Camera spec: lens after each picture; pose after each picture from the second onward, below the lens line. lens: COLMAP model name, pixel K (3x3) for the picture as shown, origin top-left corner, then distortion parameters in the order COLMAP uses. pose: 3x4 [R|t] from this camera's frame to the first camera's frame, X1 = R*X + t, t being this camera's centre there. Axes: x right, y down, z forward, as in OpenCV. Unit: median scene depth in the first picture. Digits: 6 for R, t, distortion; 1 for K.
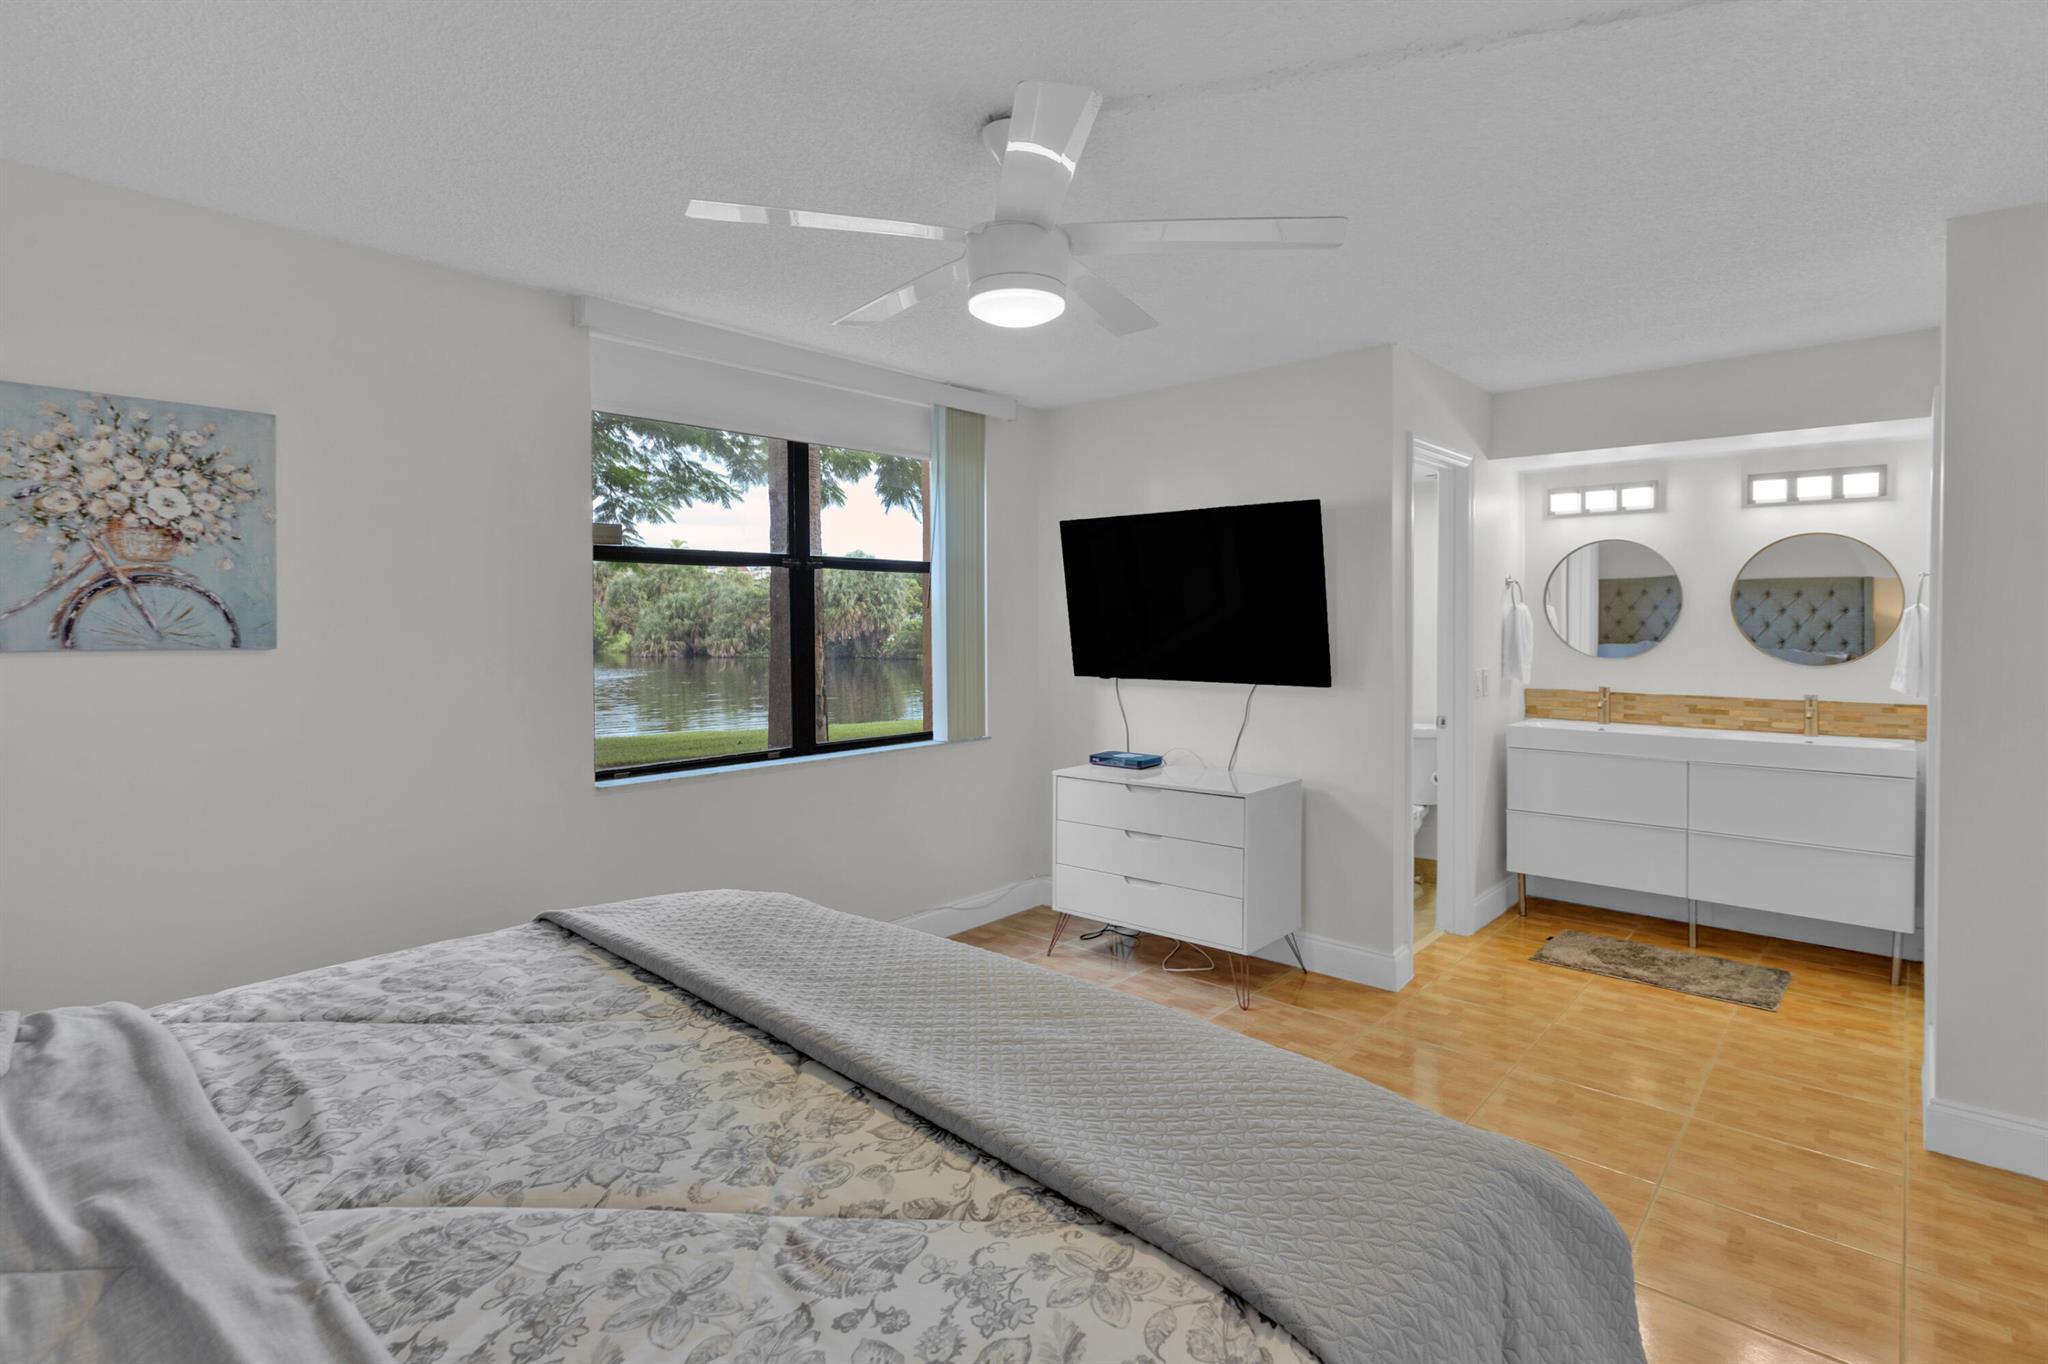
lens RADIAL K [[962.9, 0, 1034.9], [0, 962.9, 629.7], [0, 0, 1]] dist [0.001430, 0.000343]
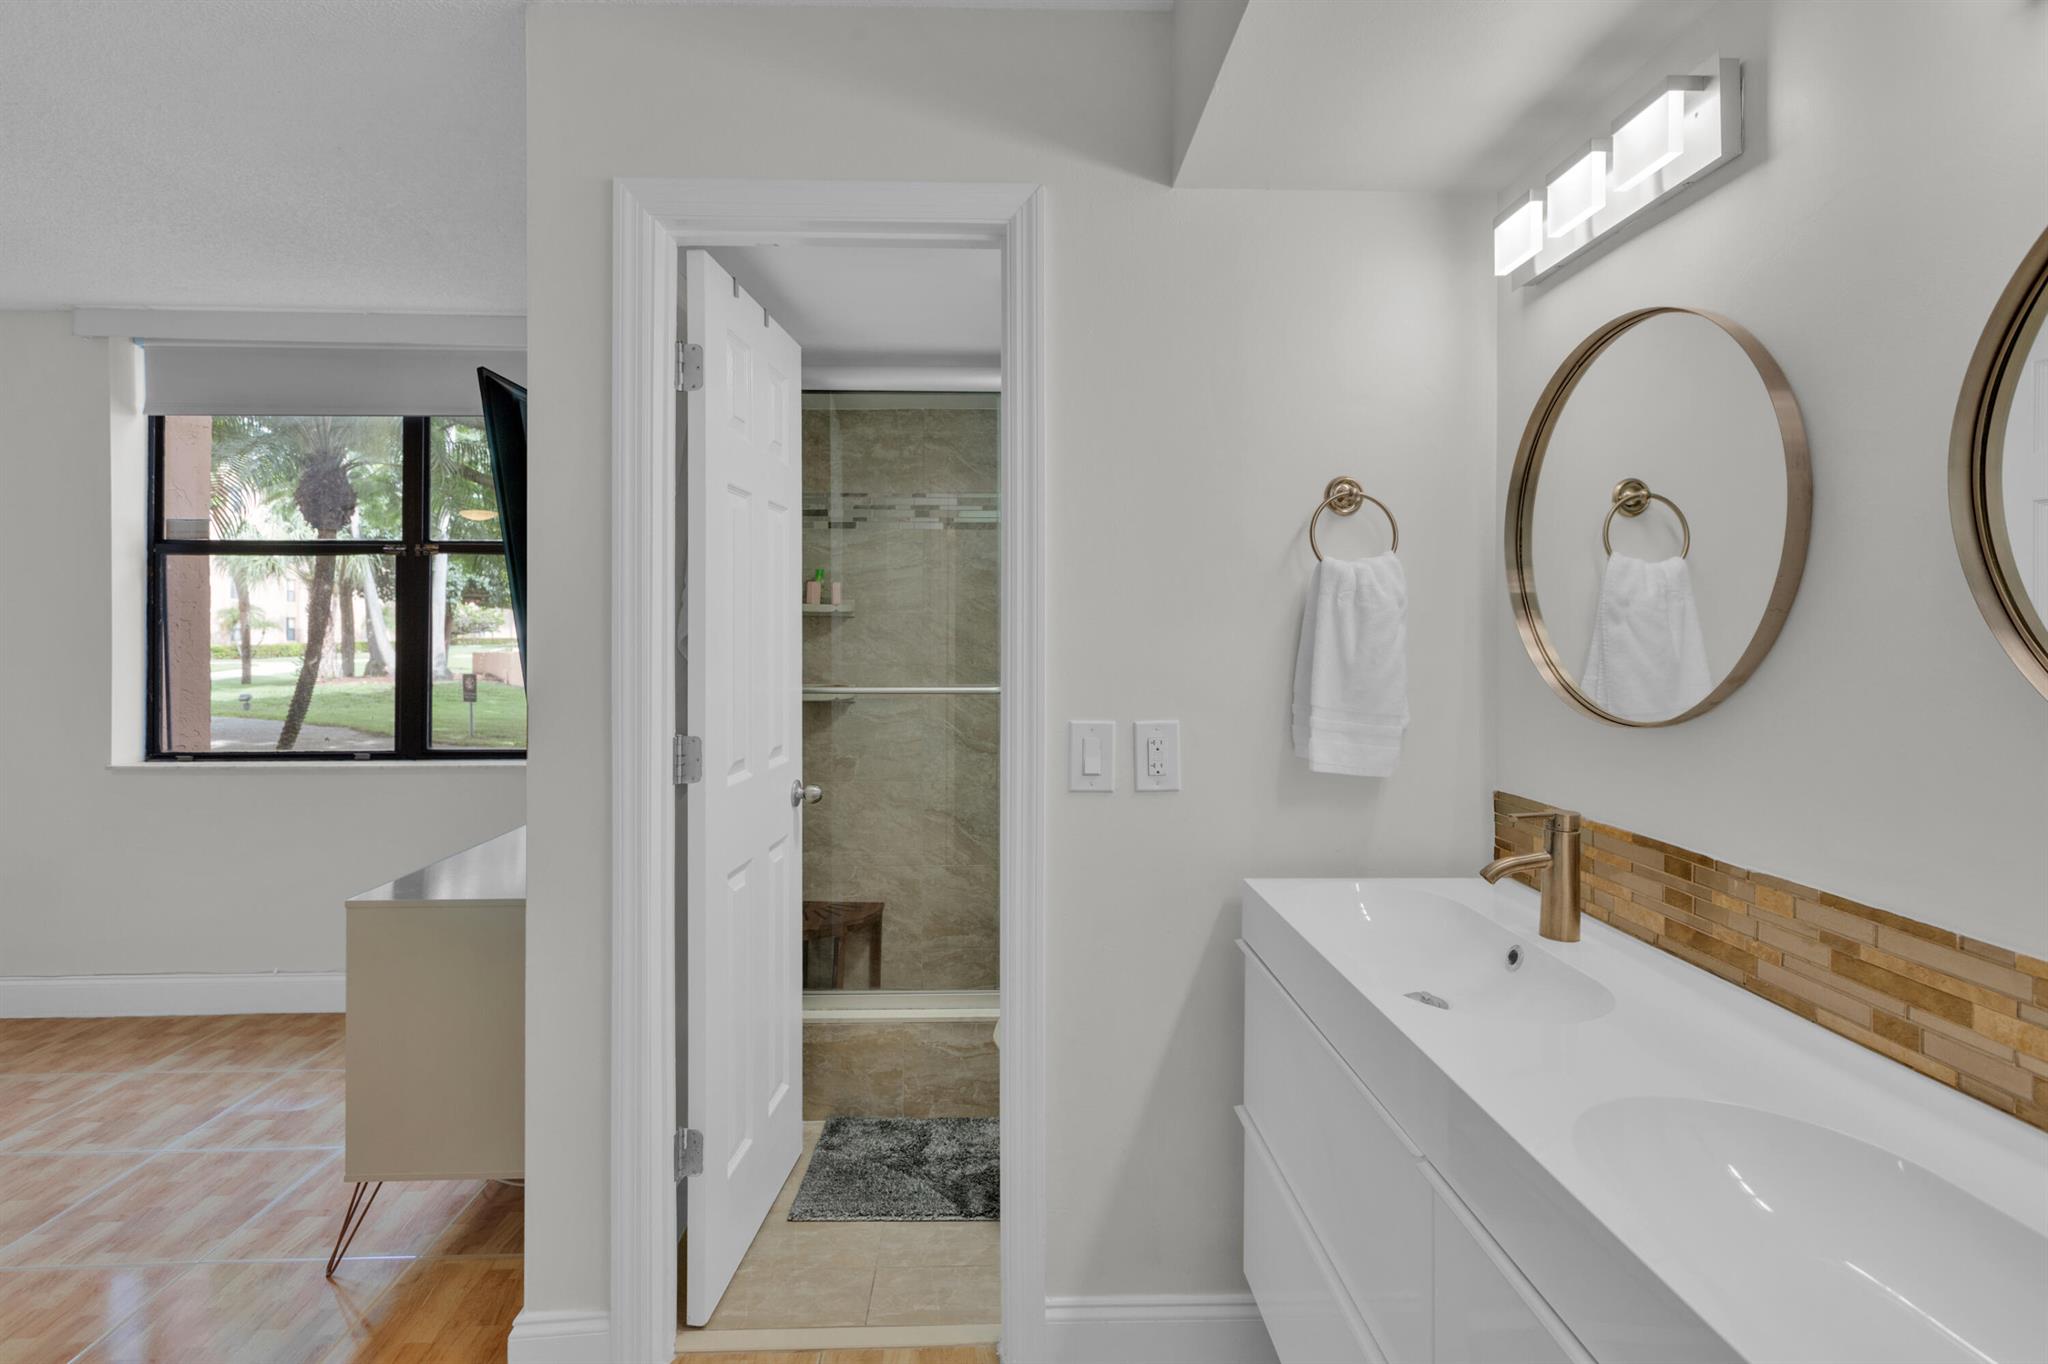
lens RADIAL K [[933.1, 0, 1025.5], [0, 933.1, 636.8], [0, 0, 1]] dist [0.004256, 0.000258]
pose [[0.704794, 0.007541, -0.709372, 1.030792], [-0.011414, 0.999935, -0.000711, 0.009870], [0.709320, 0.008598, 0.704834, 1.020993]]
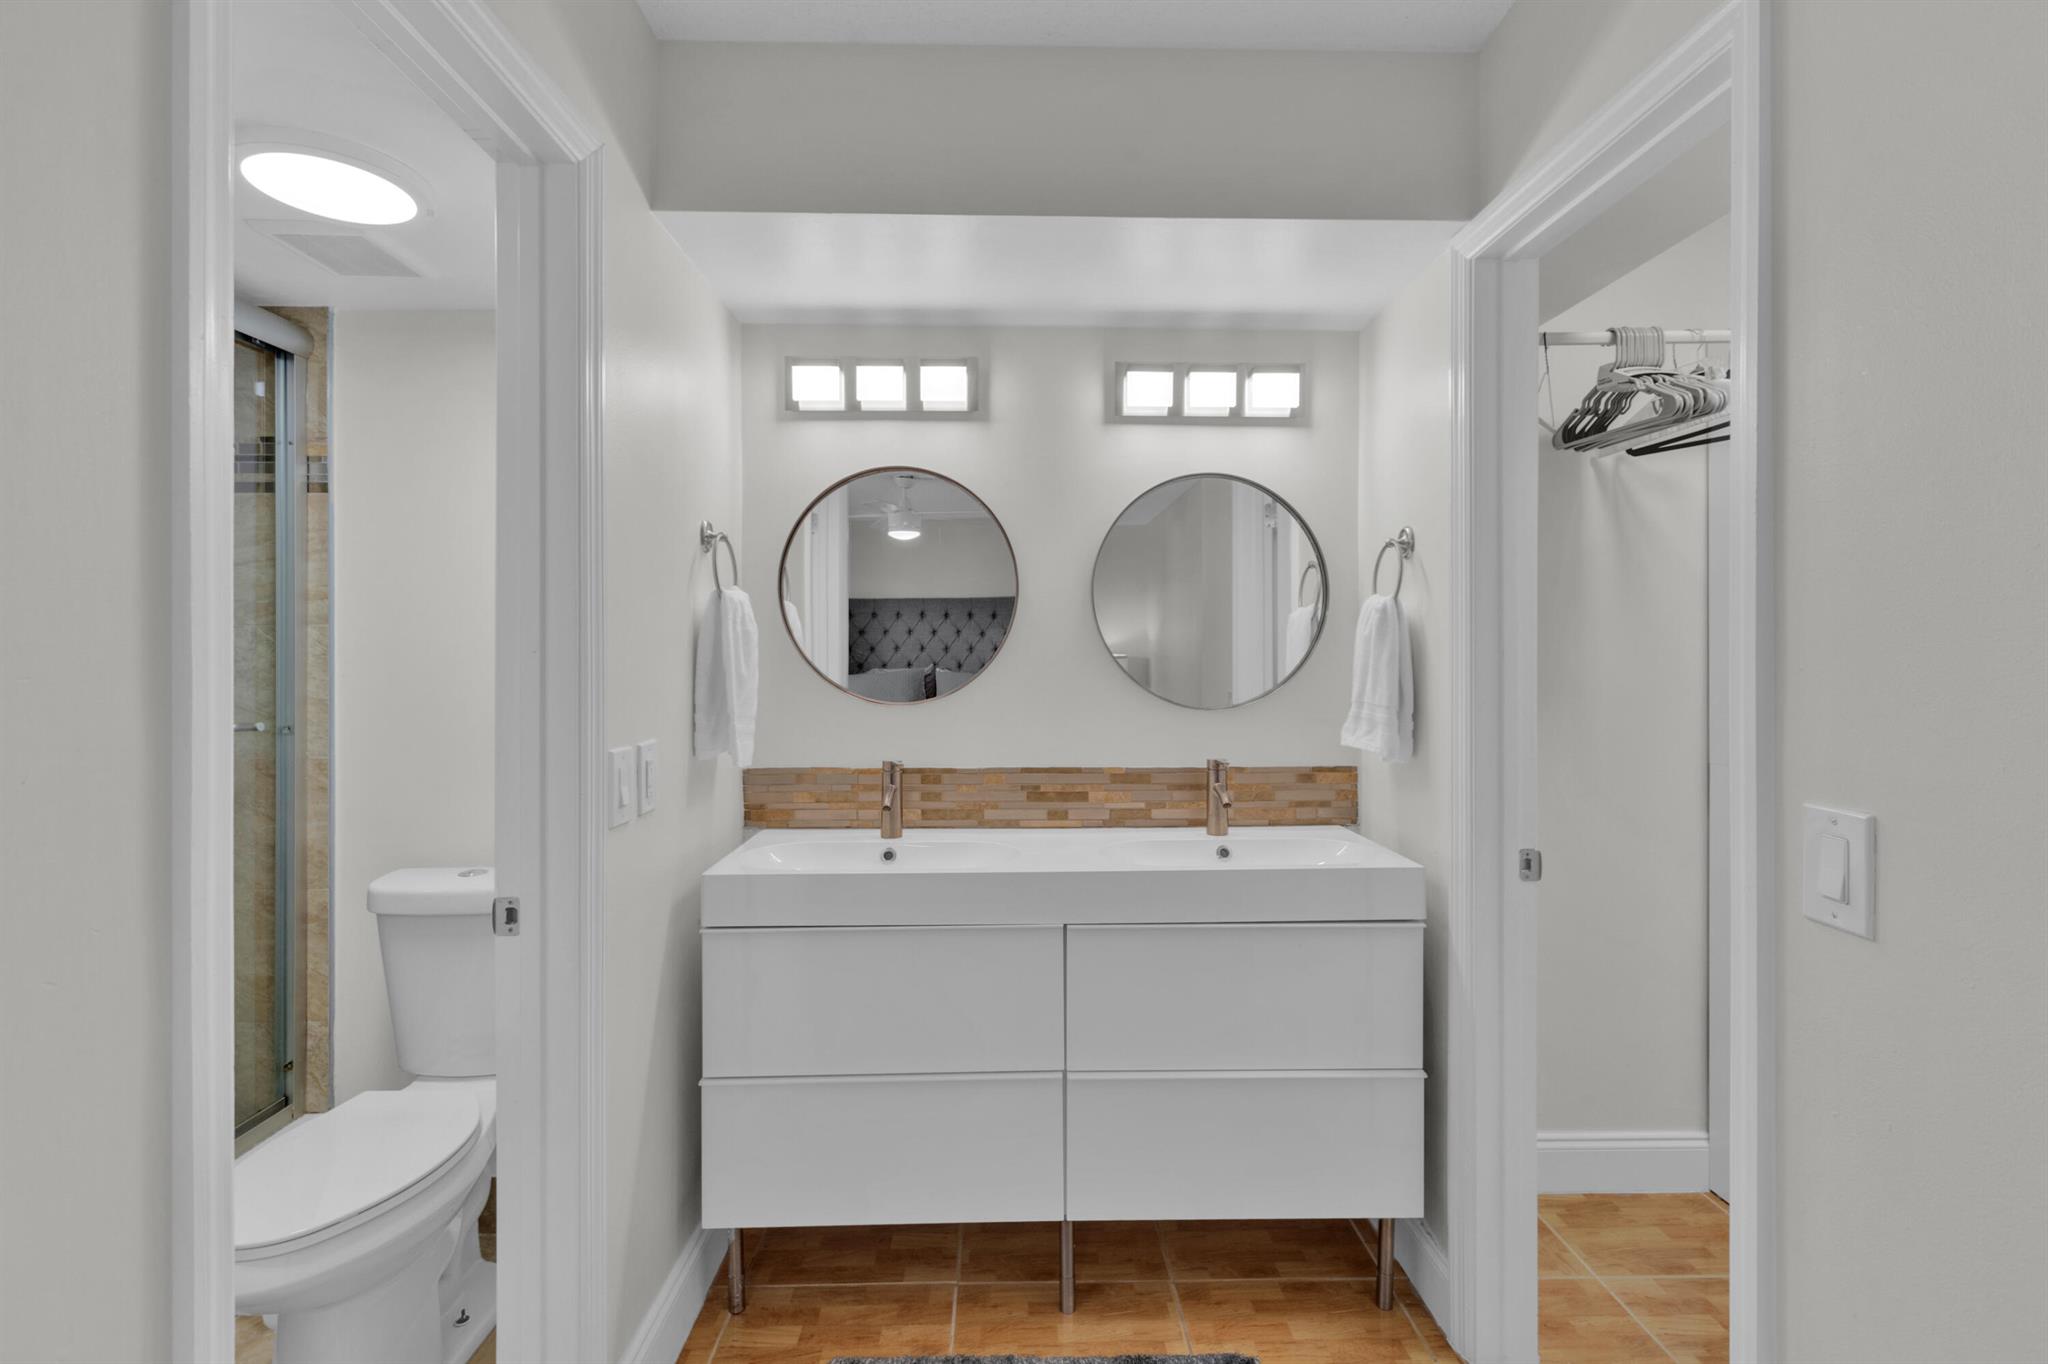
lens RADIAL K [[931.5, 0, 1001.8], [0, 931.5, 657.8], [0, 0, 1]] dist [0.000280, 0.000469]
pose [[0.746185, -0.003250, 0.665731, 0.477181], [0.005753, 0.999982, -0.001565, 0.011678], [-0.665714, 0.004998, 0.746190, 0.916363]]
